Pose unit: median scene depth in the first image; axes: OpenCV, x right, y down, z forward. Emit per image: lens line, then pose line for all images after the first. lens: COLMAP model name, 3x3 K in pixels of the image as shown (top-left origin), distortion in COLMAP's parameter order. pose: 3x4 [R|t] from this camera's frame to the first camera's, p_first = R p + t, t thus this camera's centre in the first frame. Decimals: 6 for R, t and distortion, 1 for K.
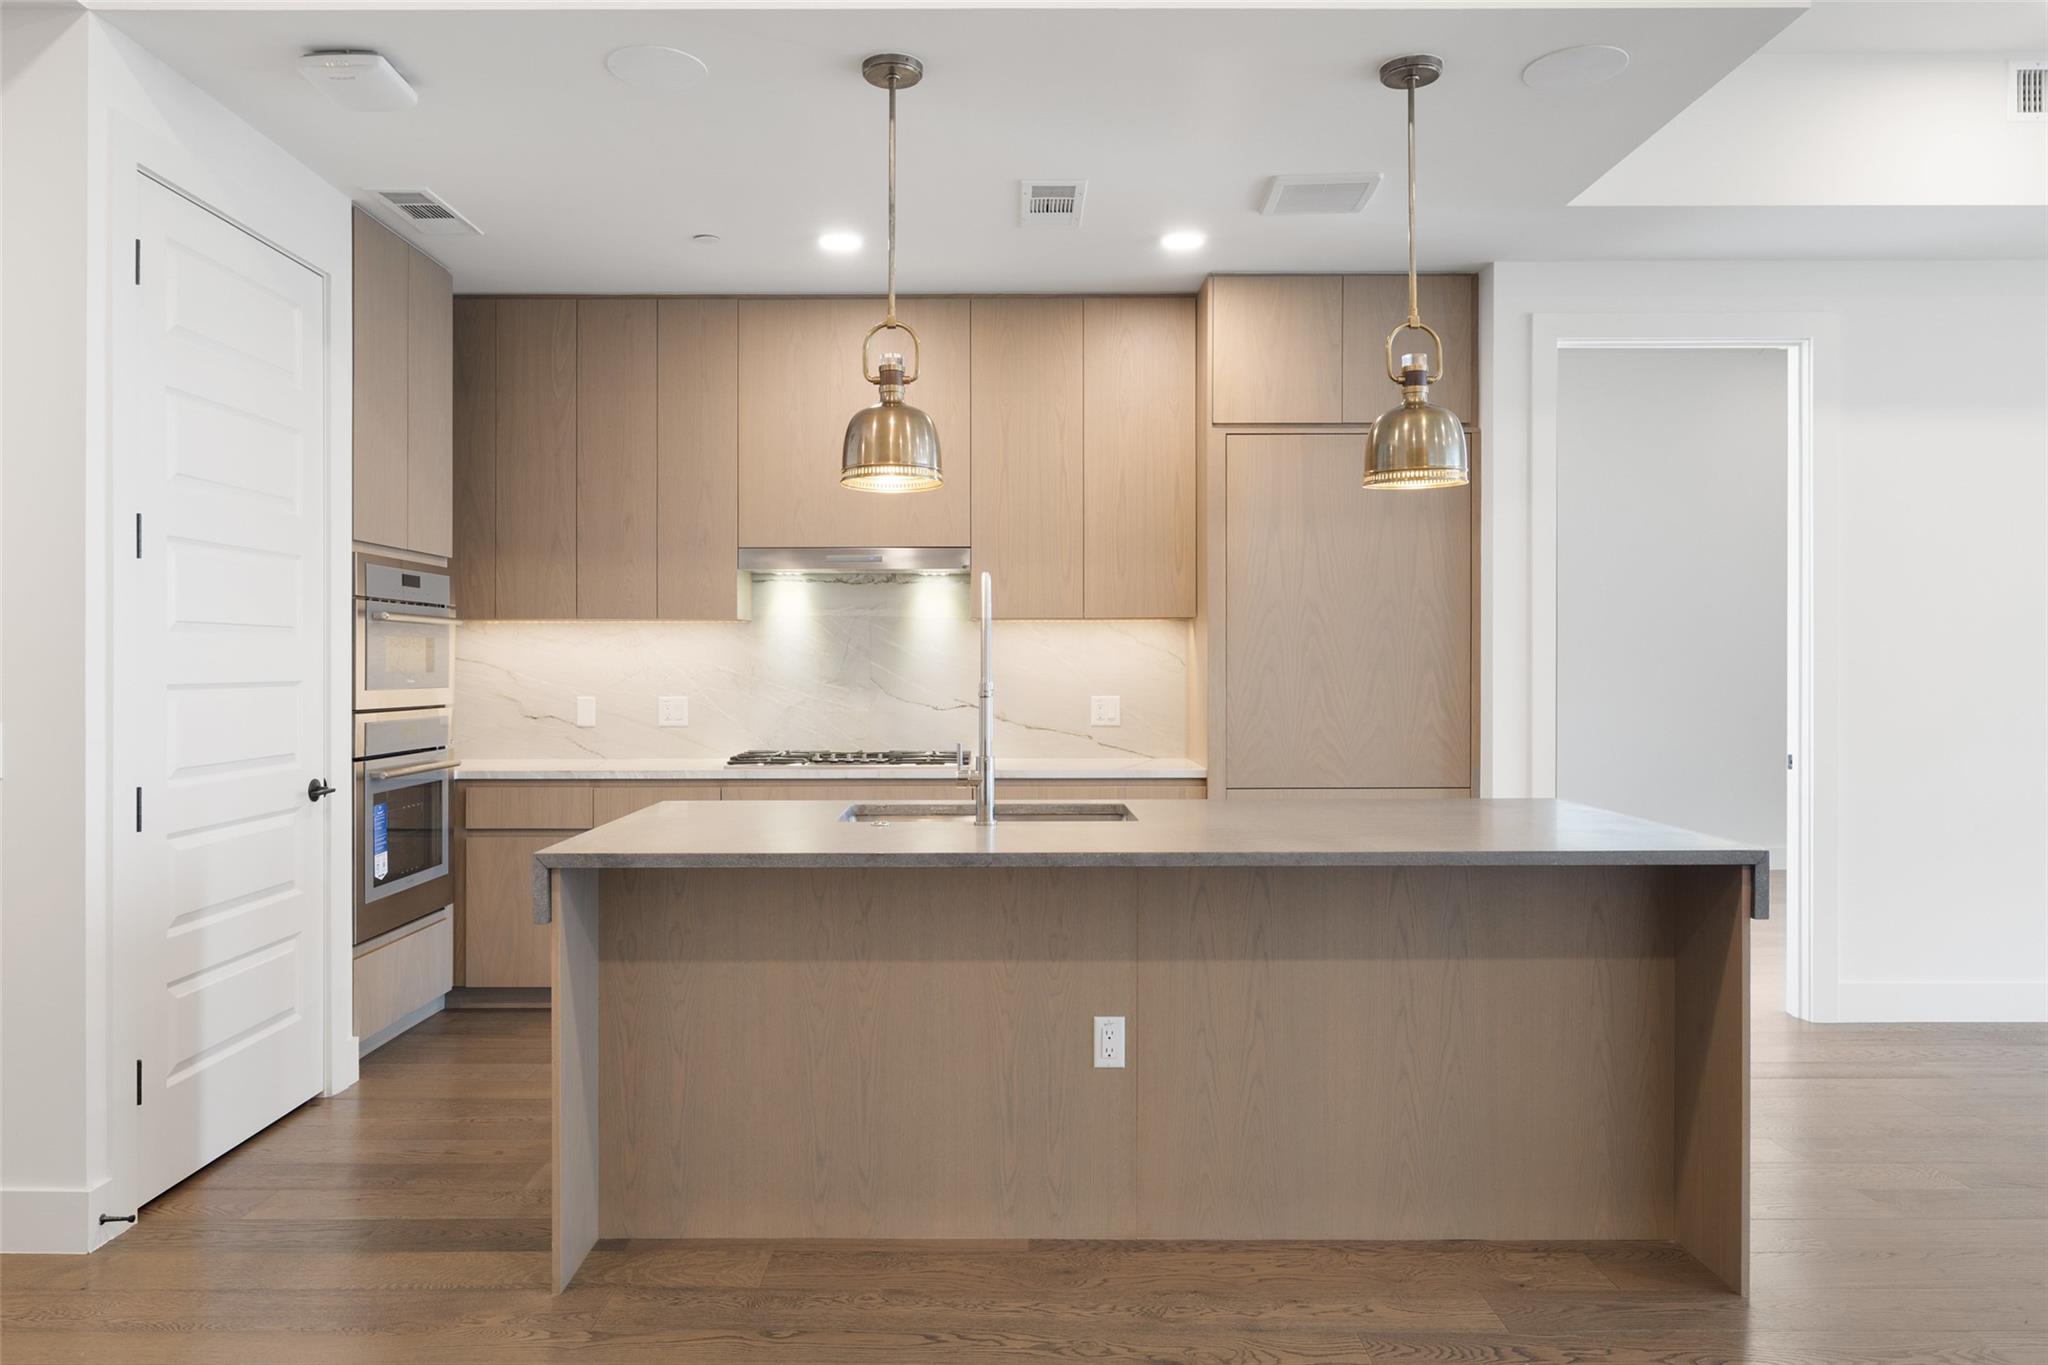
lens RADIAL K [[1330.1, 0, 1013.6], [0, 1330.1, 689.9], [0, 0, 1]] dist [0.005294, 0.001112]
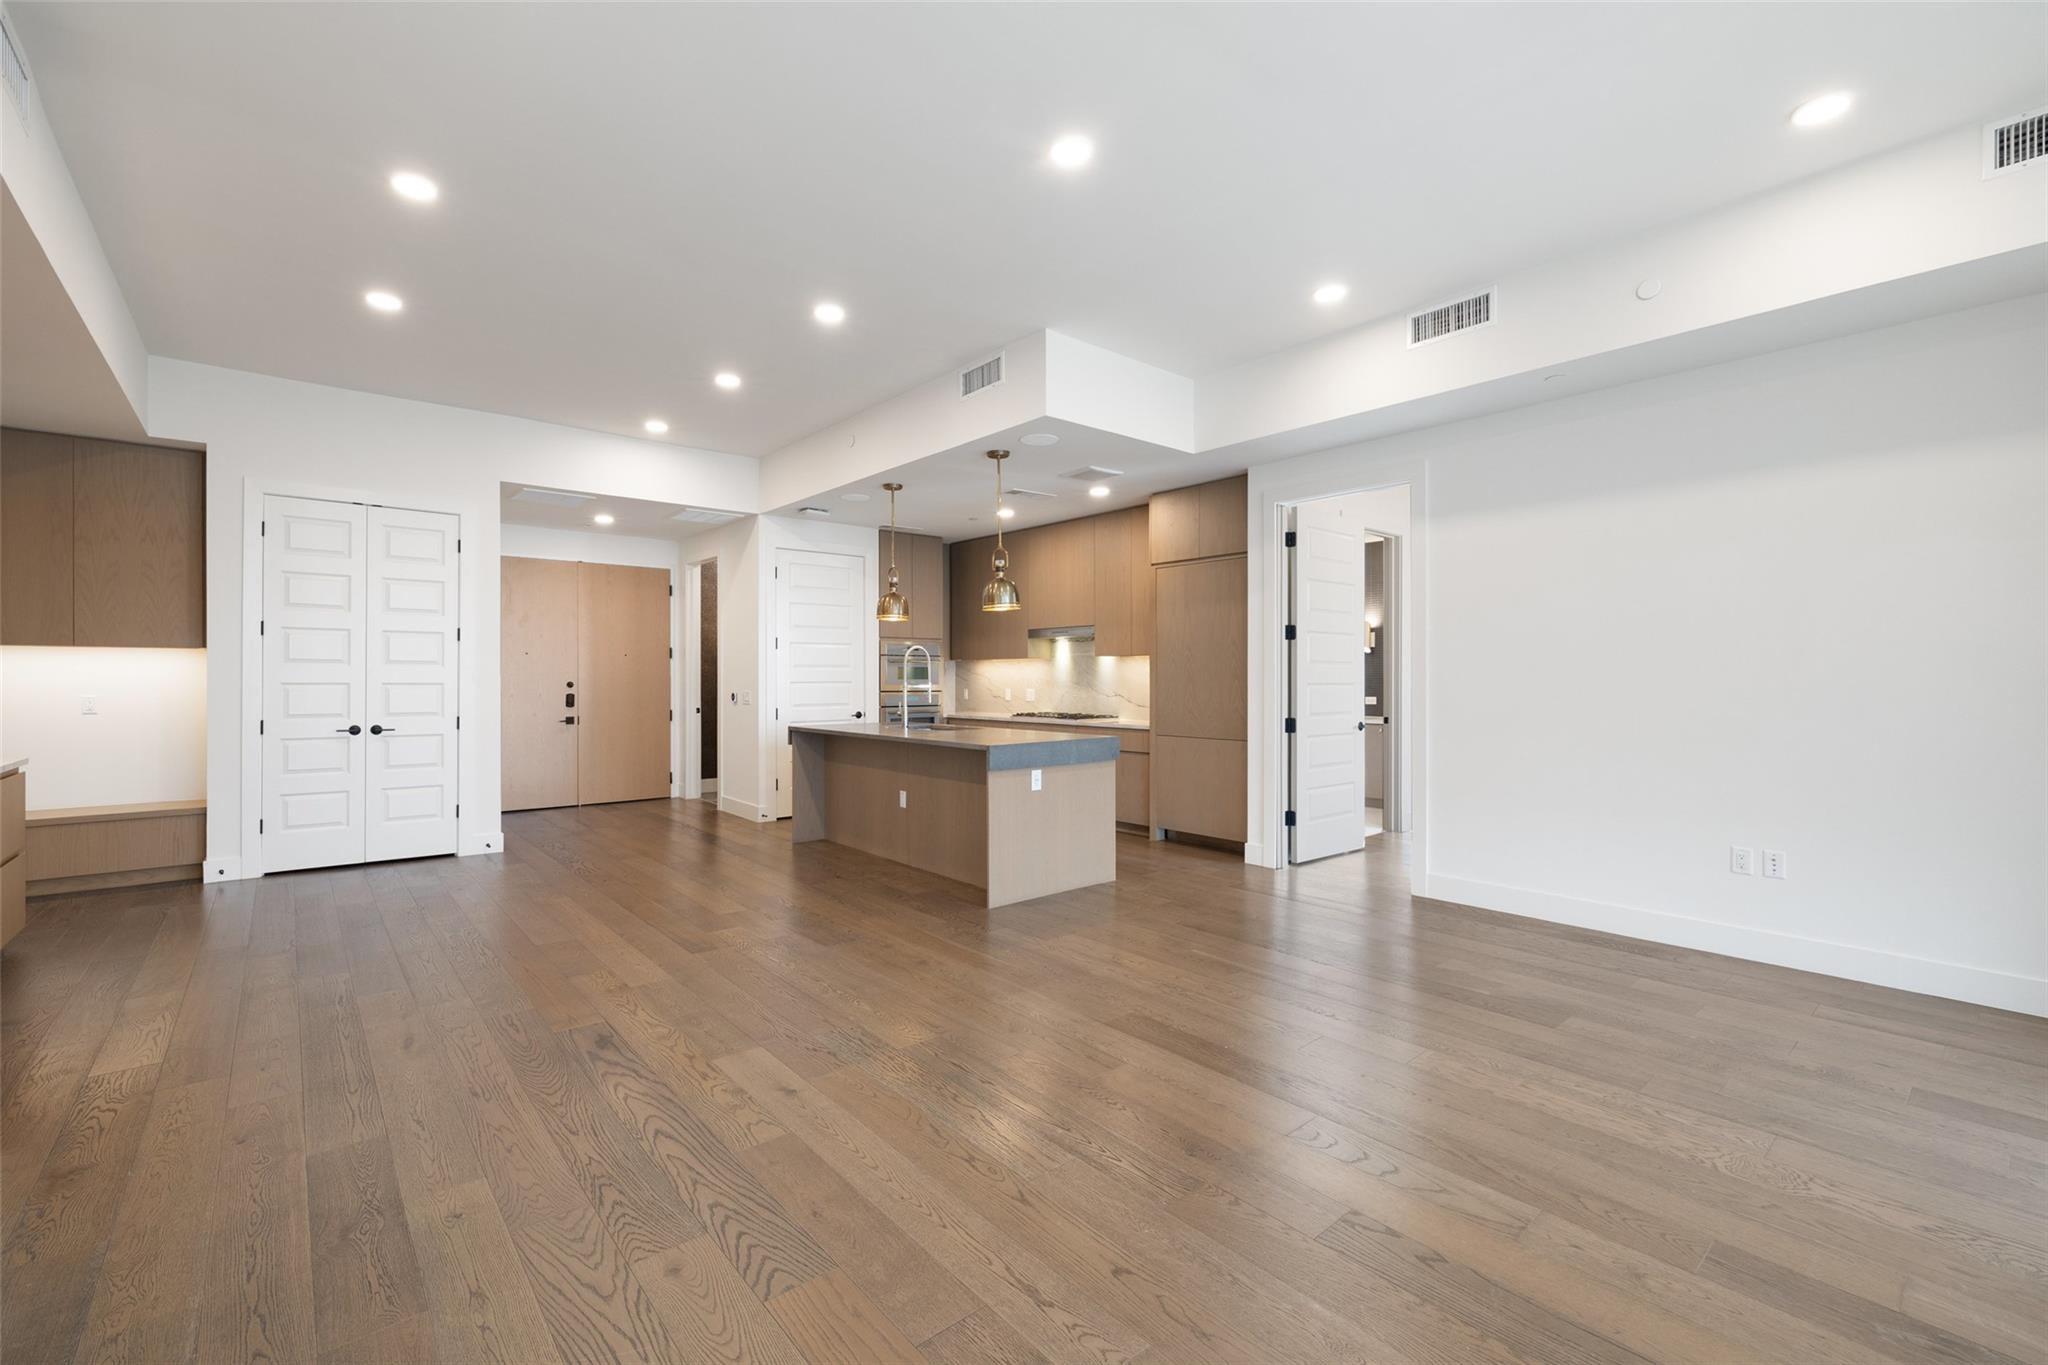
lens RADIAL K [[852.6, 0, 1024.0], [0, 852.6, 682.5], [0, 0, 1]] dist [0.000403, 0.000110]
pose [[0.649931, 0.005587, -0.759973, 1.252099], [-0.016480, 0.999841, -0.006743, 0.003499], [0.759815, 0.016907, 0.649920, -0.048144]]
